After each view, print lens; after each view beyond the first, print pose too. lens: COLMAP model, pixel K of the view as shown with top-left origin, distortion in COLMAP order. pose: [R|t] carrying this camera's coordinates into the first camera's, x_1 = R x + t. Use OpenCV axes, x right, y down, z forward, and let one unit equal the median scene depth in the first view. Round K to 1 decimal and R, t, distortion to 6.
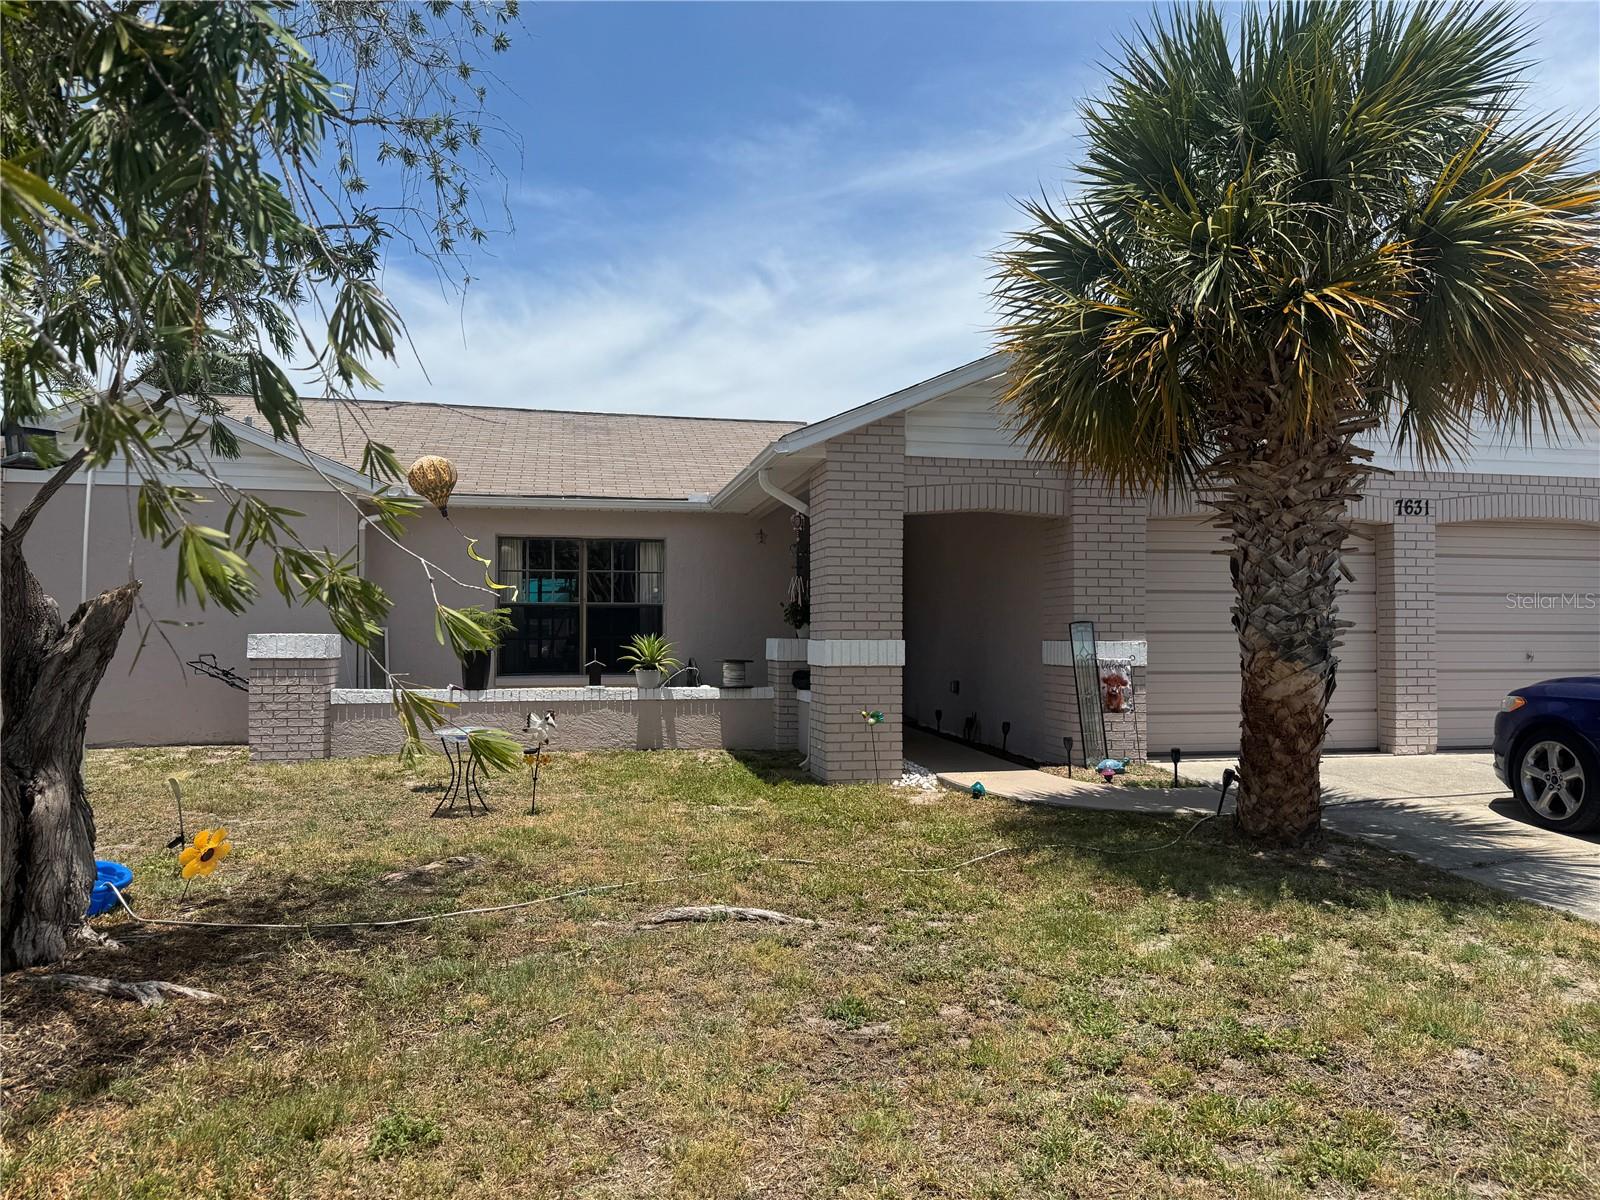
lens RADIAL K [[1120.5, 0, 800.0], [0, 1120.5, 600.0], [0, 0, 1]] dist [0.109286, -0.156417]
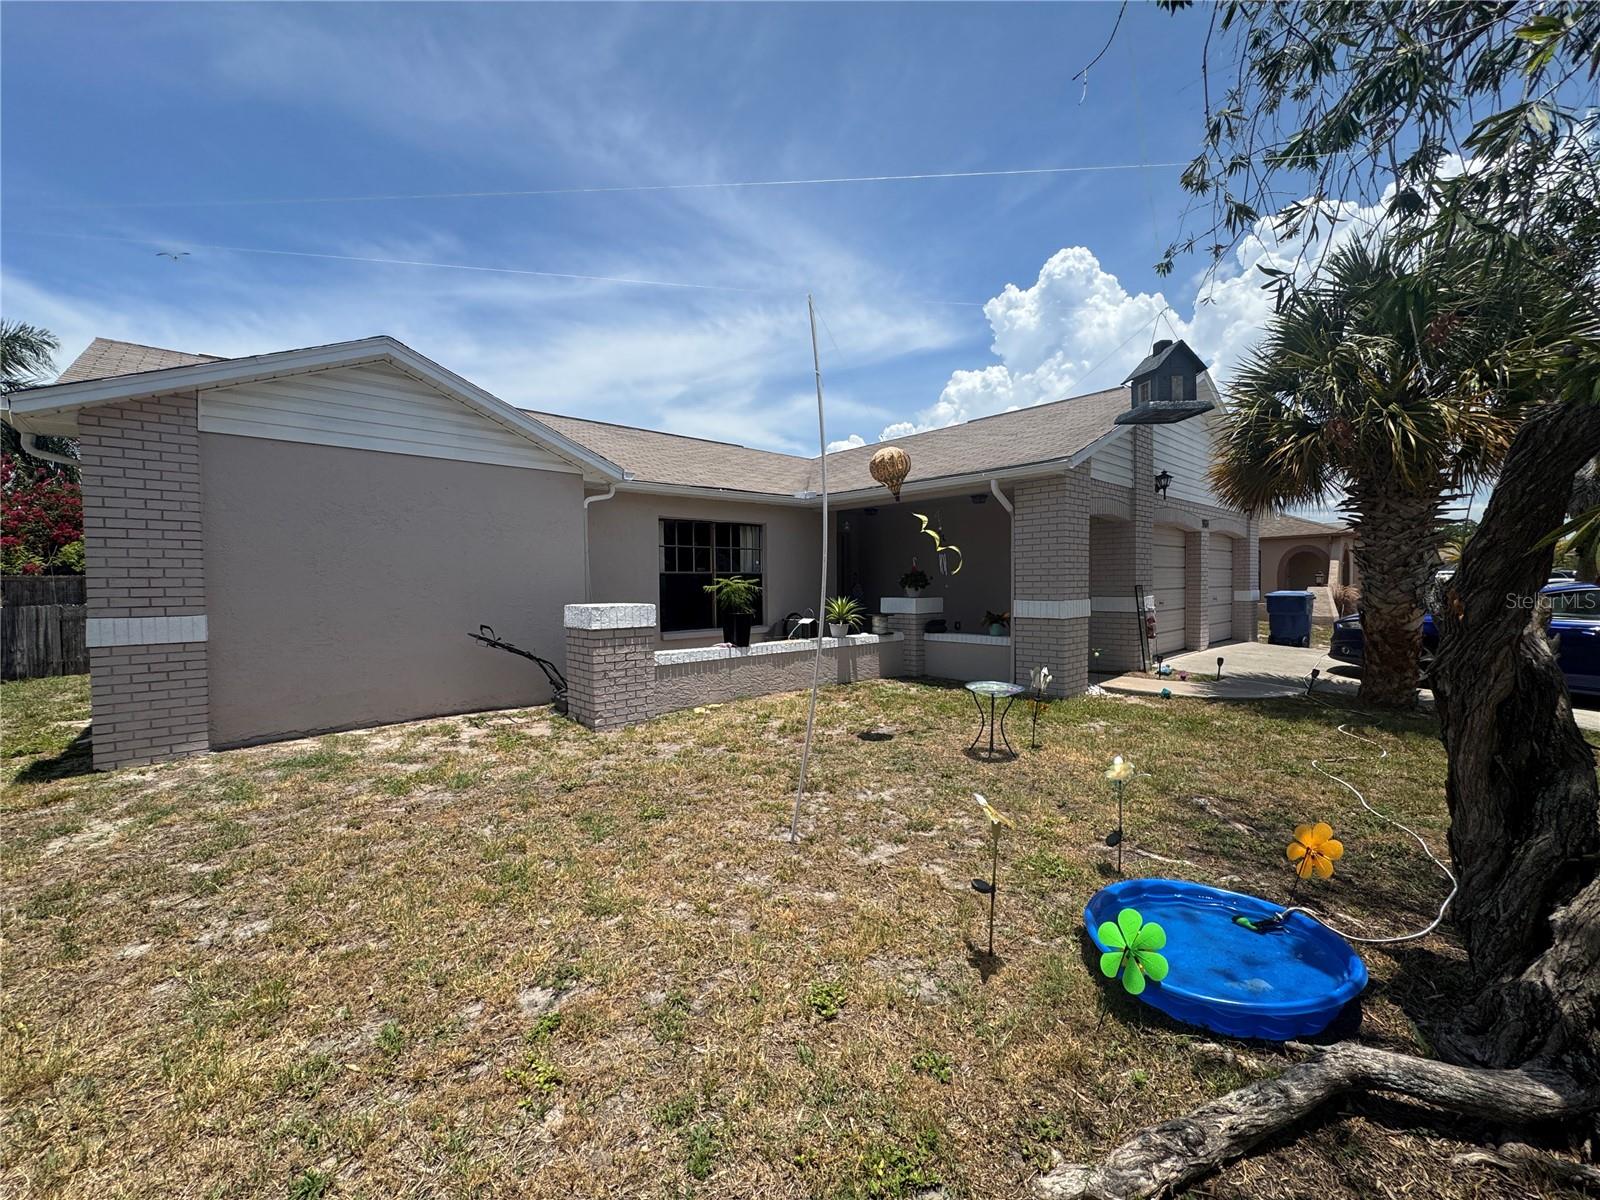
lens RADIAL K [[642.4, 0, 800.0], [0, 642.4, 600.0], [0, 0, 1]] dist [-0.000438, 0.003384]
pose [[0.864881, -0.024270, 0.501390, -0.903068], [-0.003735, 0.998492, 0.054775, -0.011783], [-0.501963, -0.049247, 0.863486, 0.597855]]
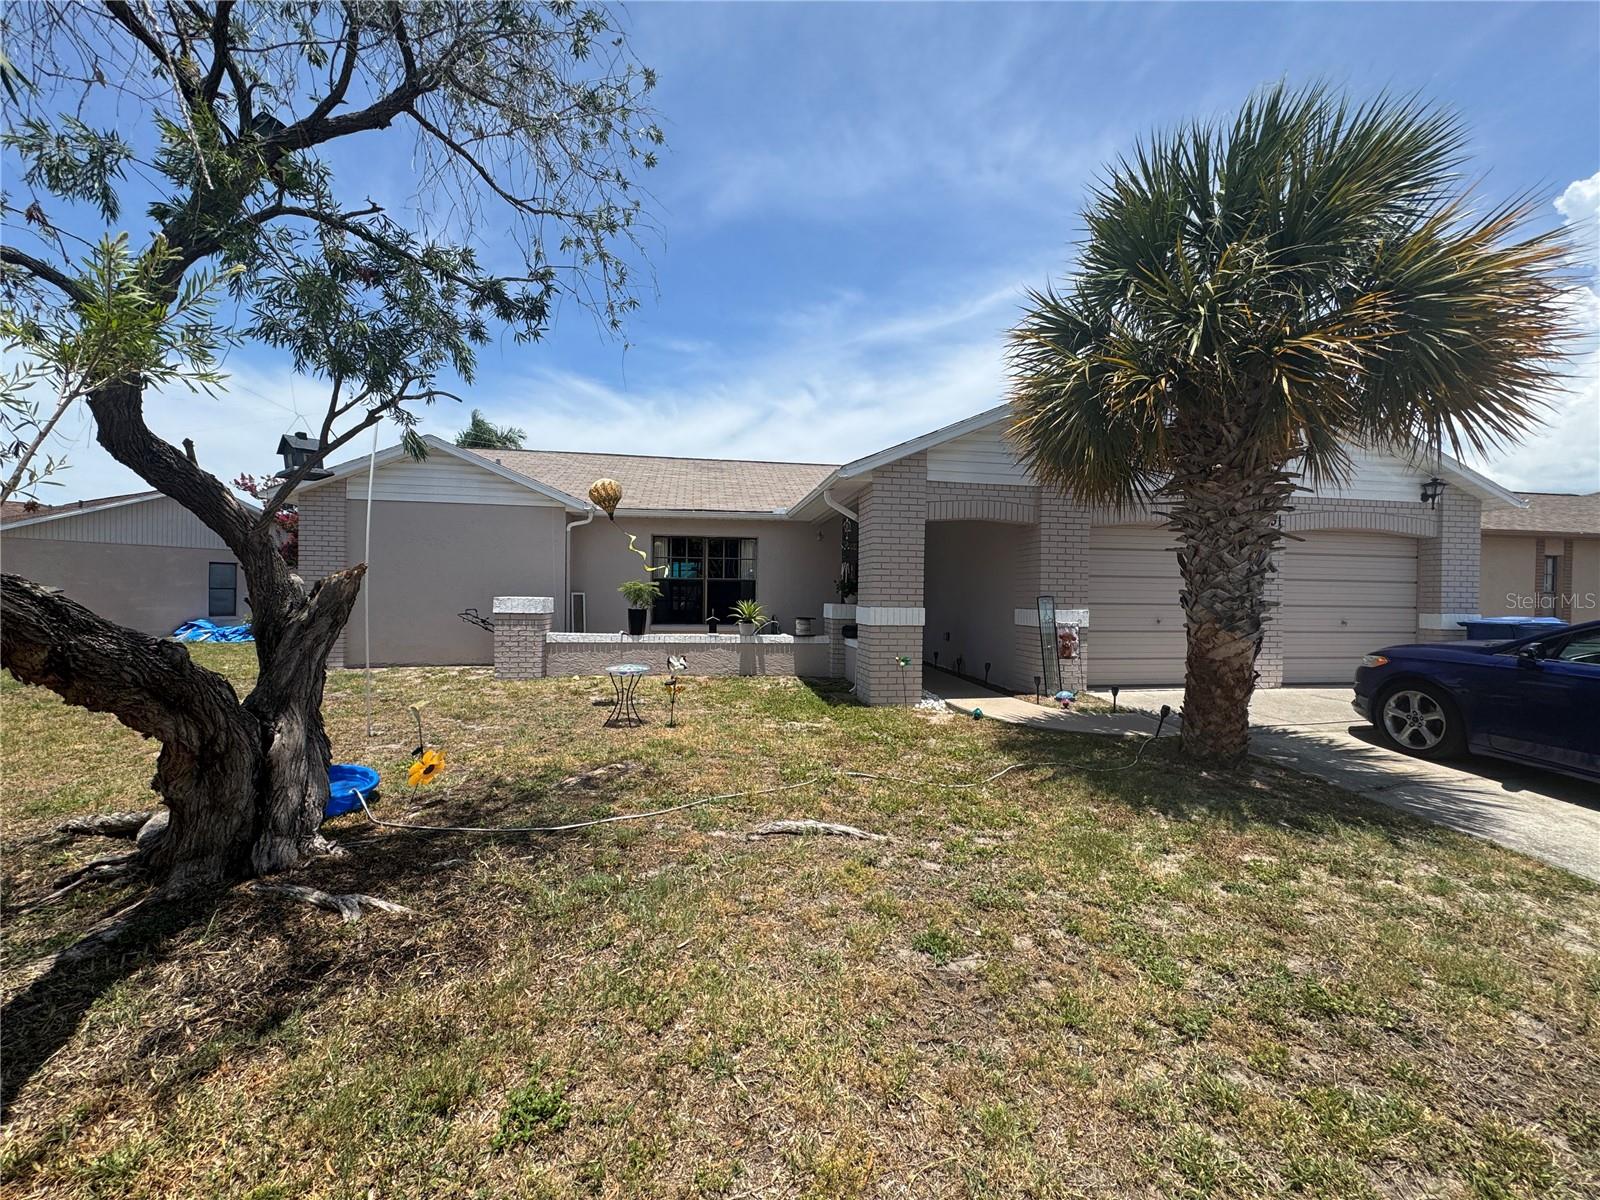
lens RADIAL K [[642.4, 0, 795.3], [0, 642.4, 592.7], [0, 0, 1]] dist [-0.001366, 0.000048]
pose [[0.998638, 0.012223, -0.050725, -0.042696], [-0.010847, 0.999568, 0.027323, -0.006590], [0.051037, -0.026735, 0.998339, 0.214445]]
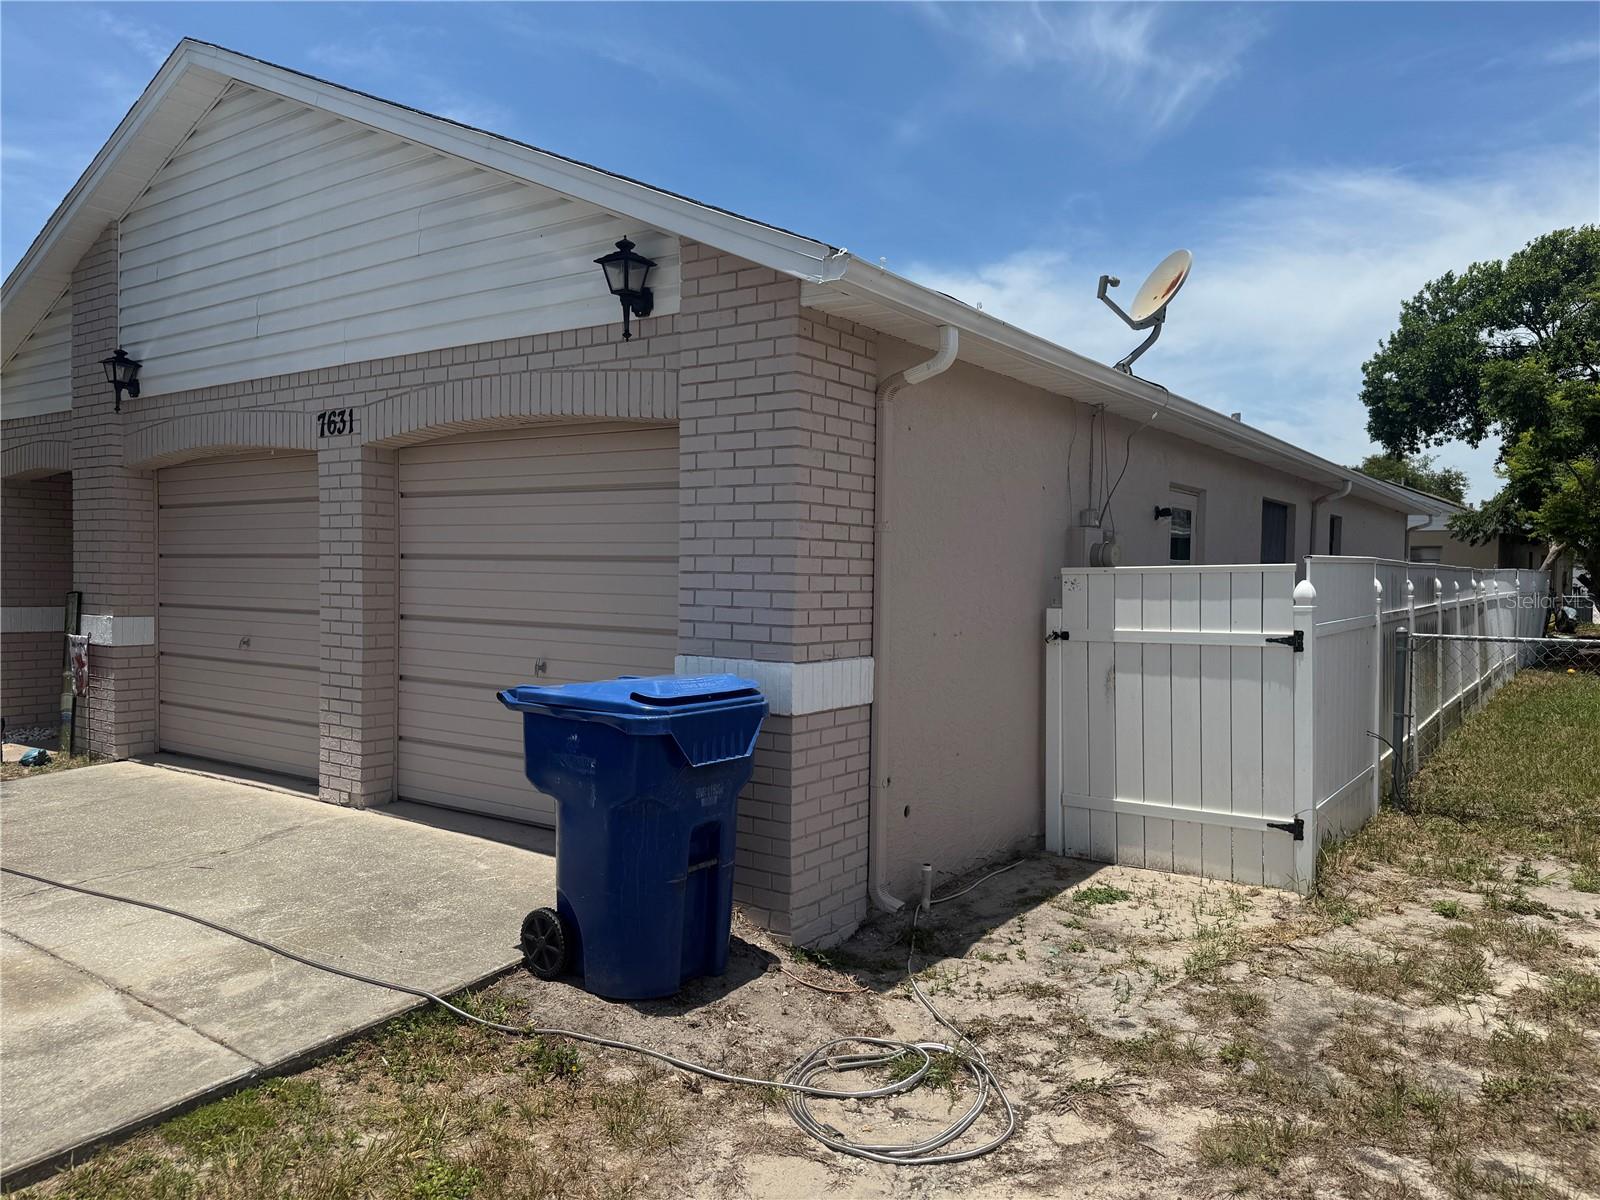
lens RADIAL K [[1130.1, 0, 800.0], [0, 1130.1, 600.0], [0, 0, 1]] dist [0.059120, -0.052600]
pose [[0.681313, 0.025612, -0.731544, 1.786978], [0.011200, 0.998906, 0.045404, -0.011447], [0.731906, -0.039128, 0.680281, 1.127069]]
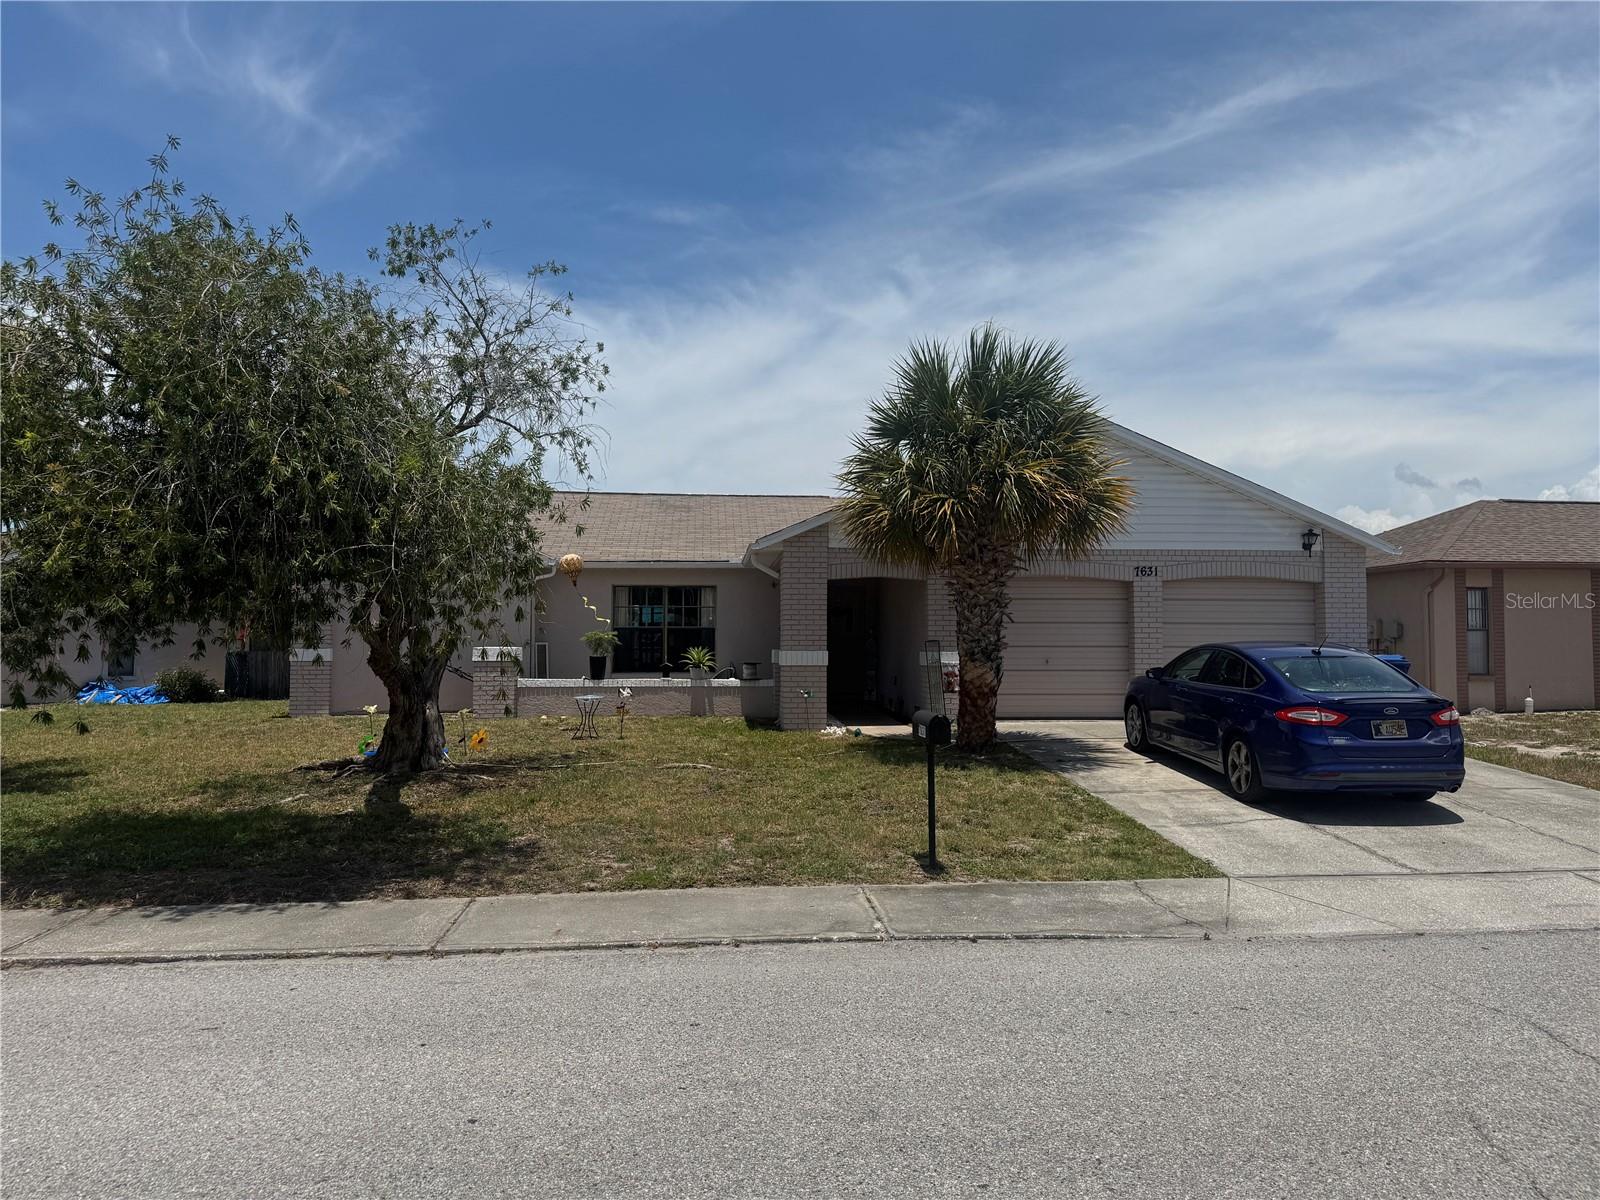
lens RADIAL K [[1130.1, 0, 800.0], [0, 1130.1, 600.0], [0, 0, 1]] dist [0.059120, -0.052600]
pose [[0.992588, -0.003826, -0.121464, 0.357074], [0.002913, 0.999966, -0.007700, -0.042490], [0.121489, 0.007289, 0.992566, -1.052193]]
